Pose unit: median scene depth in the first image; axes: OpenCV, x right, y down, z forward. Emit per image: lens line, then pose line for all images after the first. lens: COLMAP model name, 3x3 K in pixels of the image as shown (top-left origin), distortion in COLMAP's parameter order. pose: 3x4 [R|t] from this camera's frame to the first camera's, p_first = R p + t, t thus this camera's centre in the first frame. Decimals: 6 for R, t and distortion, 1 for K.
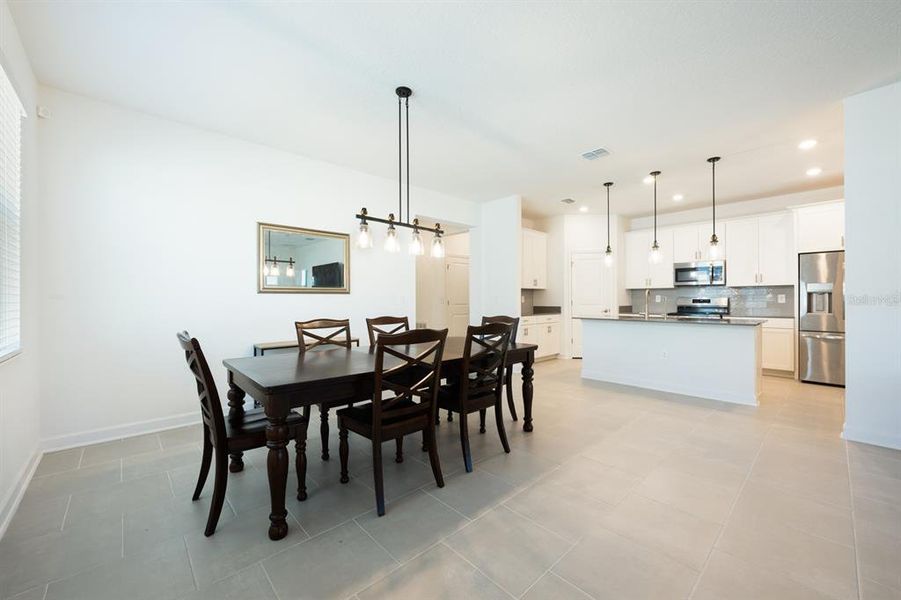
lens RADIAL K [[351.2, 0, 444.7], [0, 351.2, 299.0], [0, 0, 1]] dist [-0.018212, 0.001093]
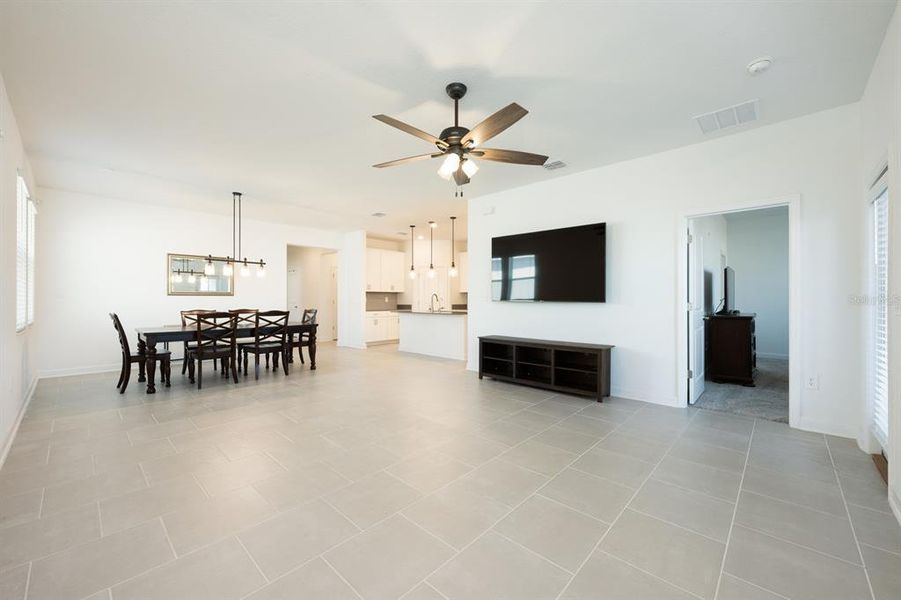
lens RADIAL K [[351.2, 0, 453.6], [0, 351.2, 299.4], [0, 0, 1]] dist [-0.018212, 0.001093]
pose [[0.996092, 0.003356, 0.088263, 0.506861], [-0.003480, 0.999993, 0.001246, -0.003271], [-0.088259, -0.001548, 0.996096, -0.578458]]
